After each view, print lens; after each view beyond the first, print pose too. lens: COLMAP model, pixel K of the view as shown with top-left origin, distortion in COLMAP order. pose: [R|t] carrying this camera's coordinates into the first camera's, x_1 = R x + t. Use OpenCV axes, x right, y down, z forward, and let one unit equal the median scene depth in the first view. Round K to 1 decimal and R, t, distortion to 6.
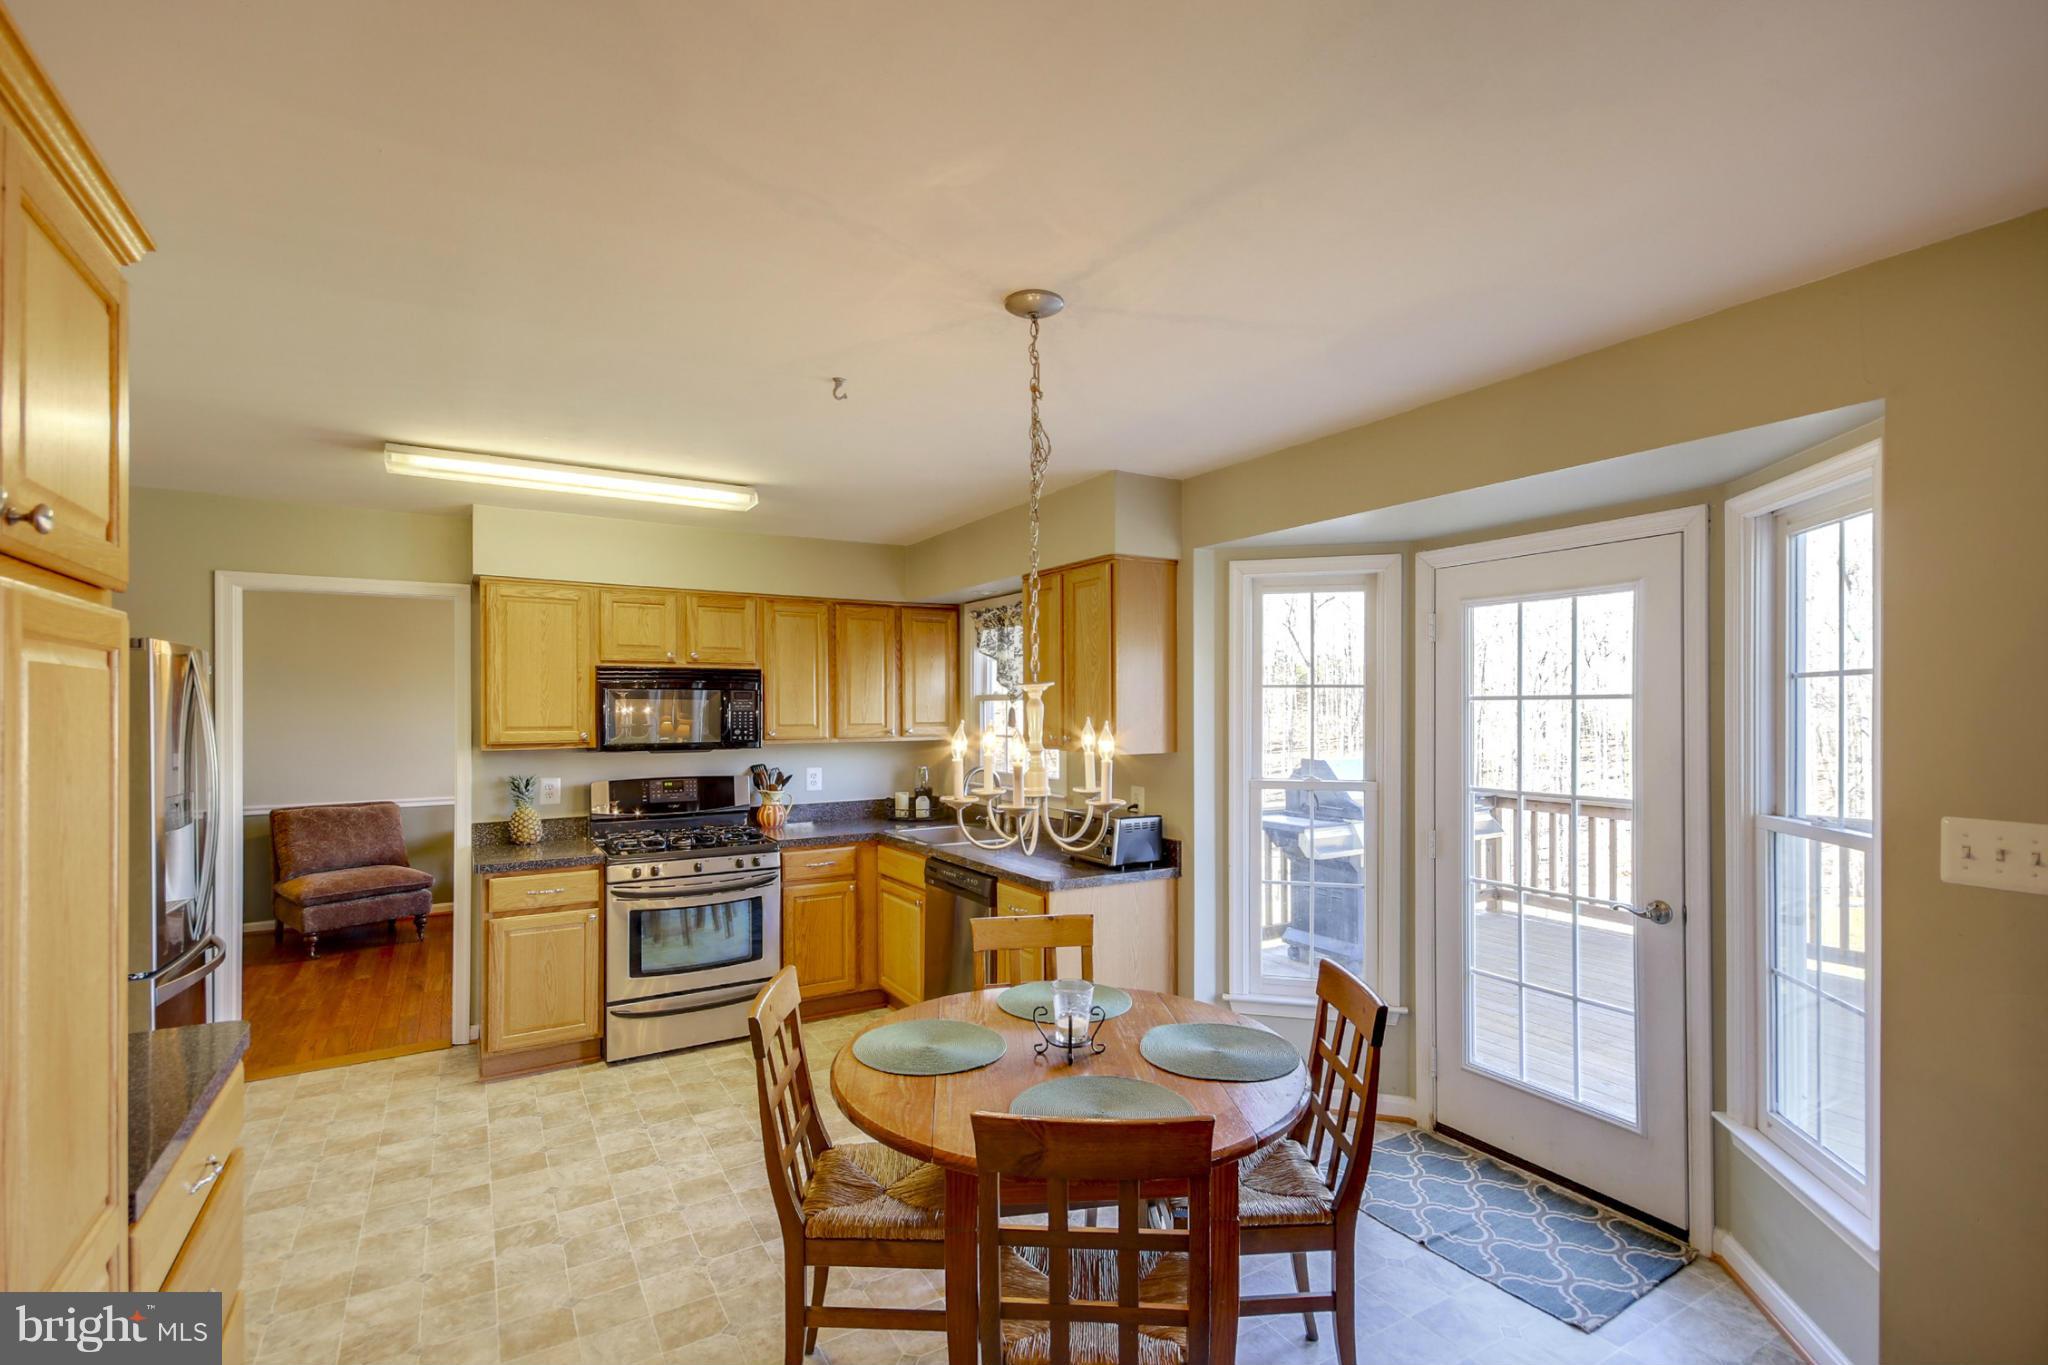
lens RADIAL K [[931.7, 0, 1020.8], [0, 931.7, 707.8], [0, 0, 1]] dist [0.002041, 0.015371]
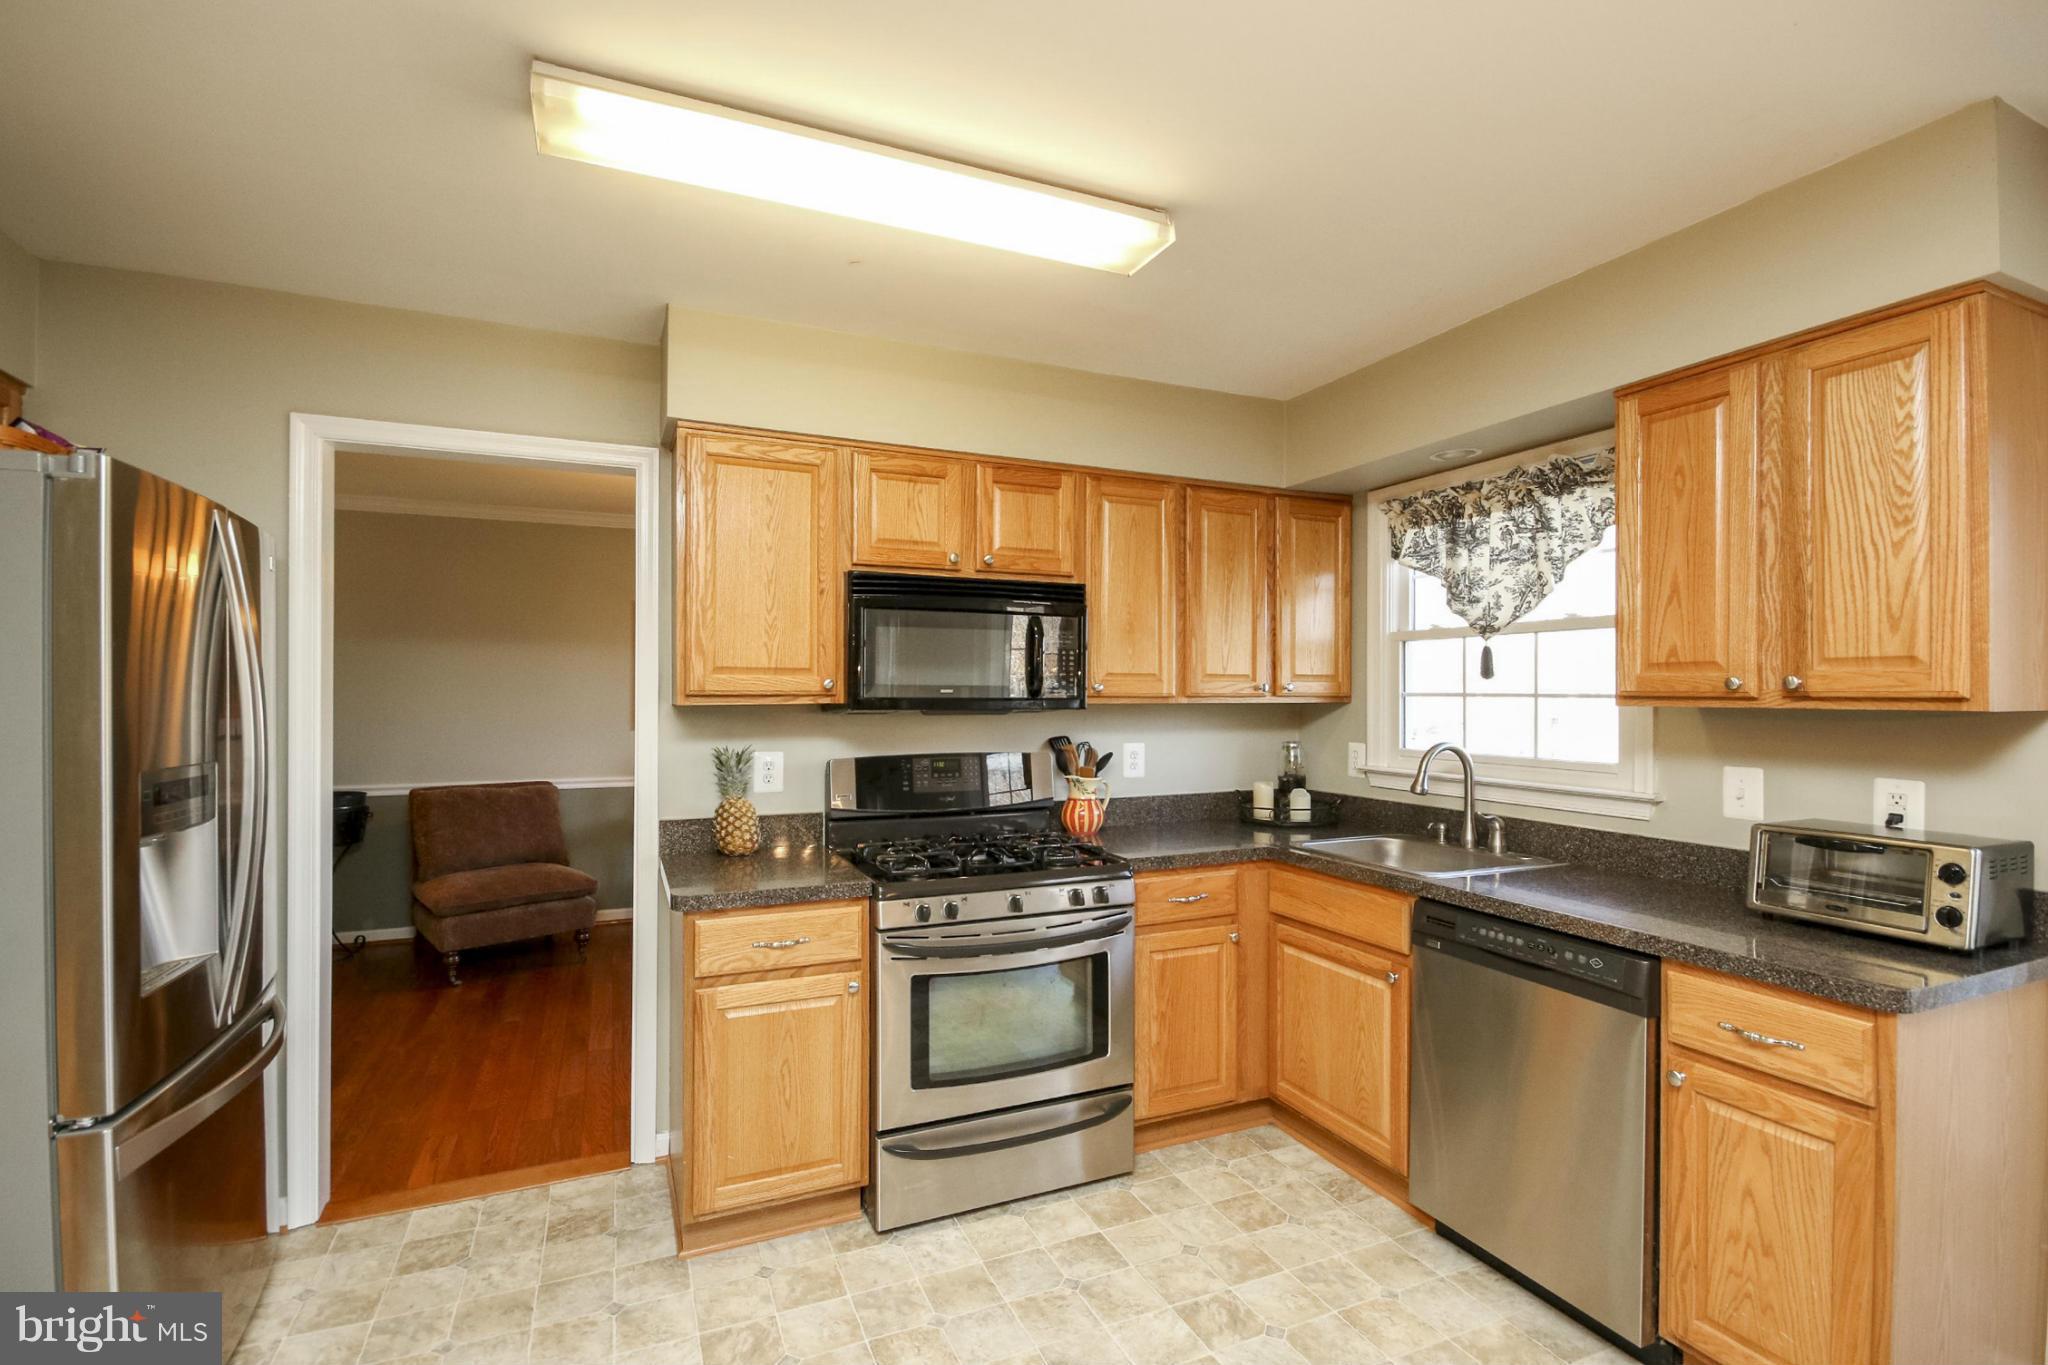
lens RADIAL K [[940.8, 0, 1026.6], [0, 940.8, 693.8], [0, 0, 1]] dist [-0.000641, 0.000090]
pose [[0.991929, 0.004398, -0.126721, -0.256390], [-0.004470, 0.999990, -0.000282, 0.035937], [0.126718, 0.000847, 0.991938, 0.392391]]
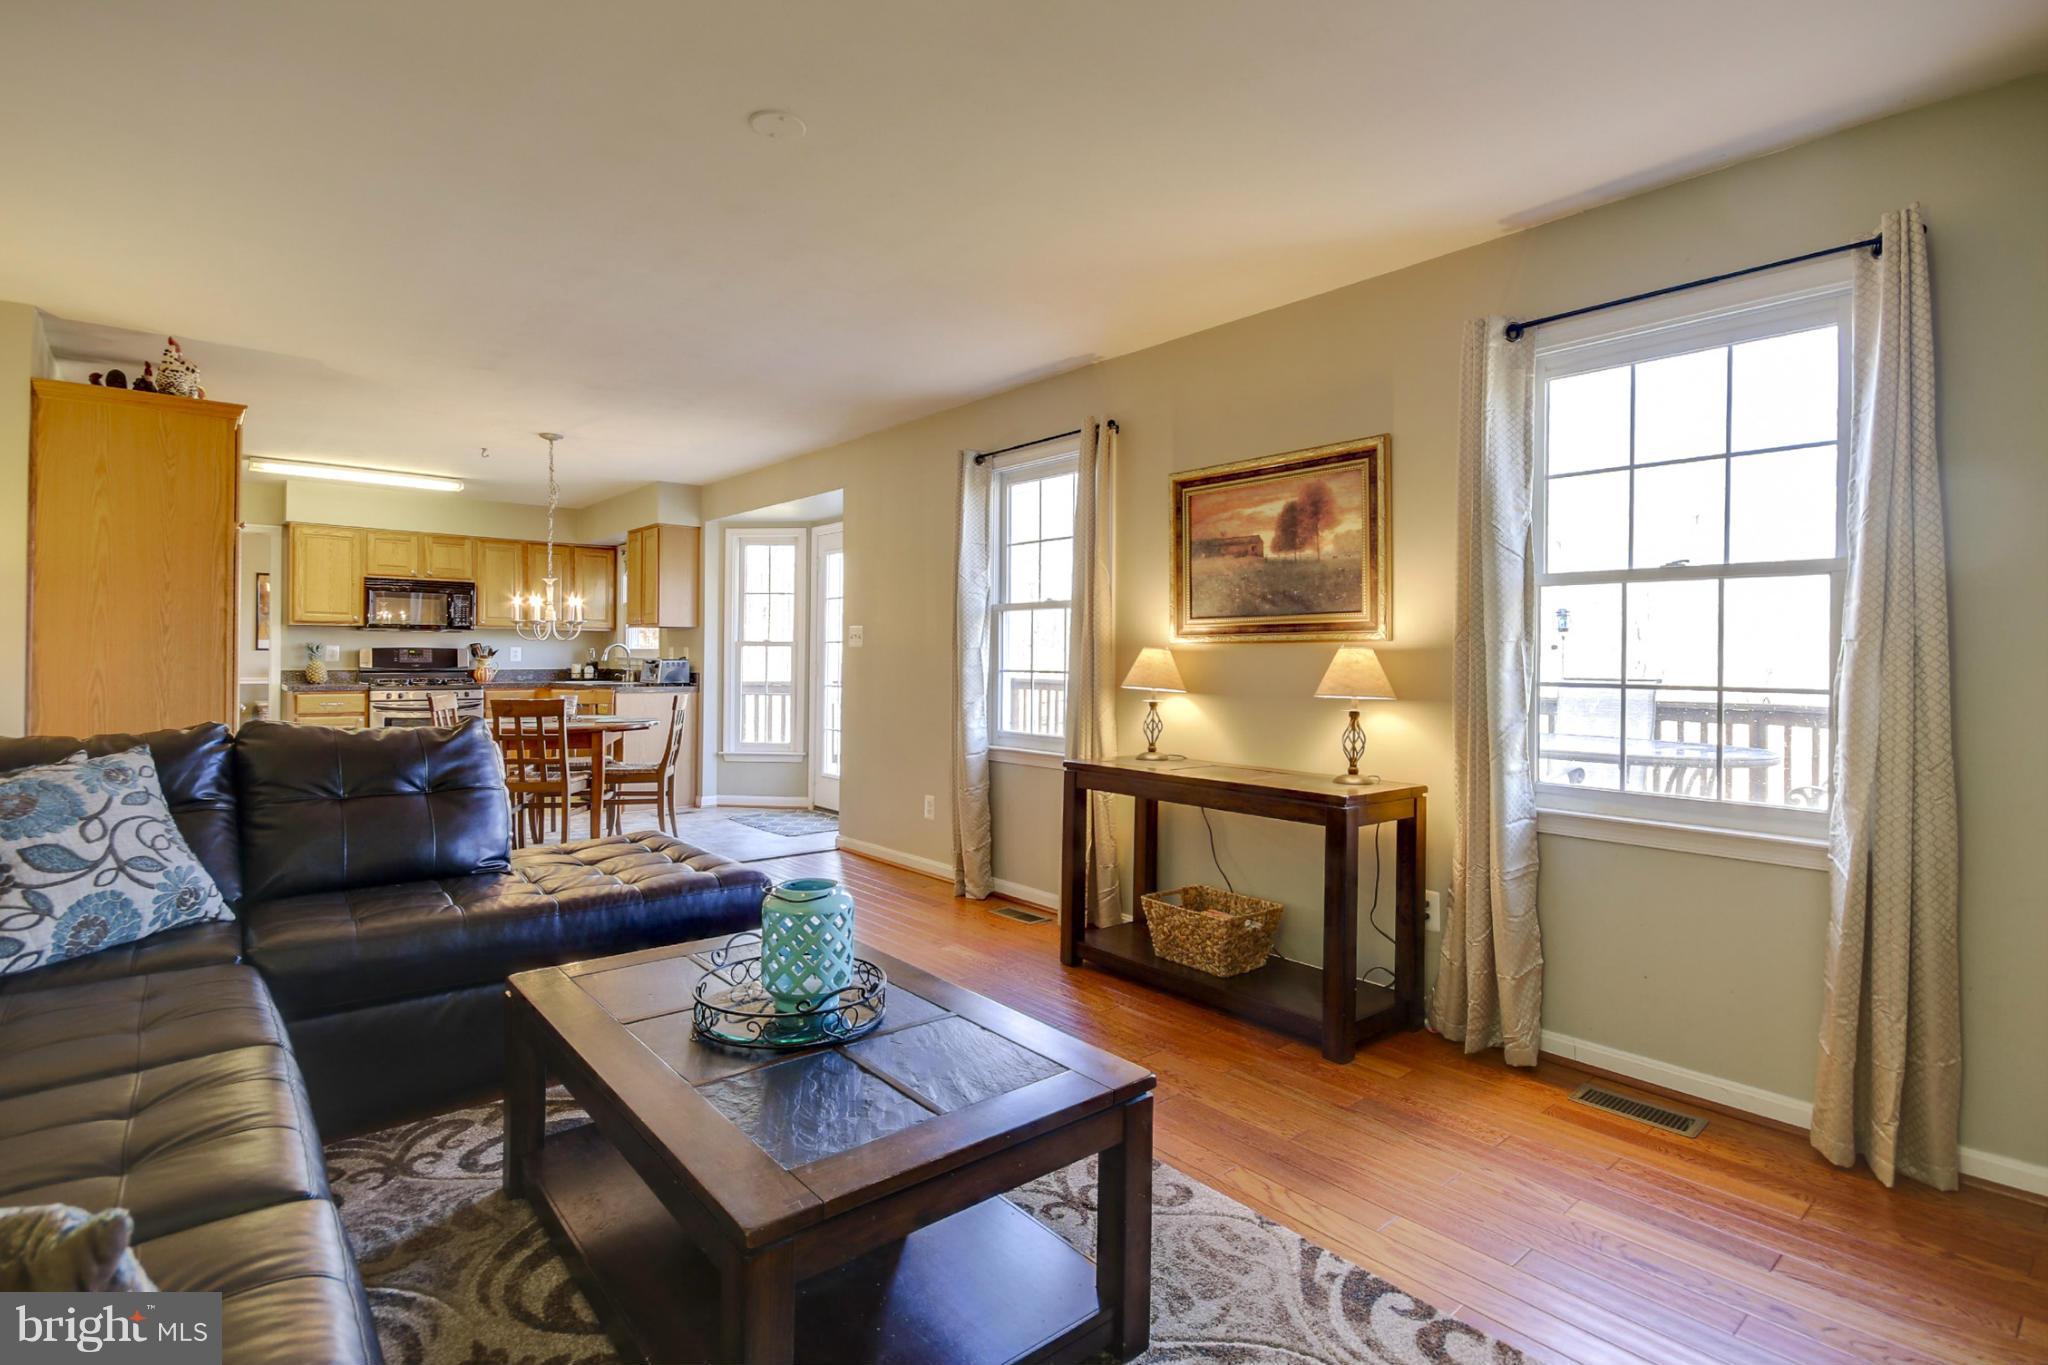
lens RADIAL K [[971.9, 0, 1030.7], [0, 971.9, 650.9], [0, 0, 1]] dist [0.002170, 0.000283]
pose [[0.983917, 0.008214, 0.178439, 0.412444], [-0.007535, 0.999962, -0.004480, 0.086550], [-0.178469, 0.003063, 0.983941, -0.934777]]
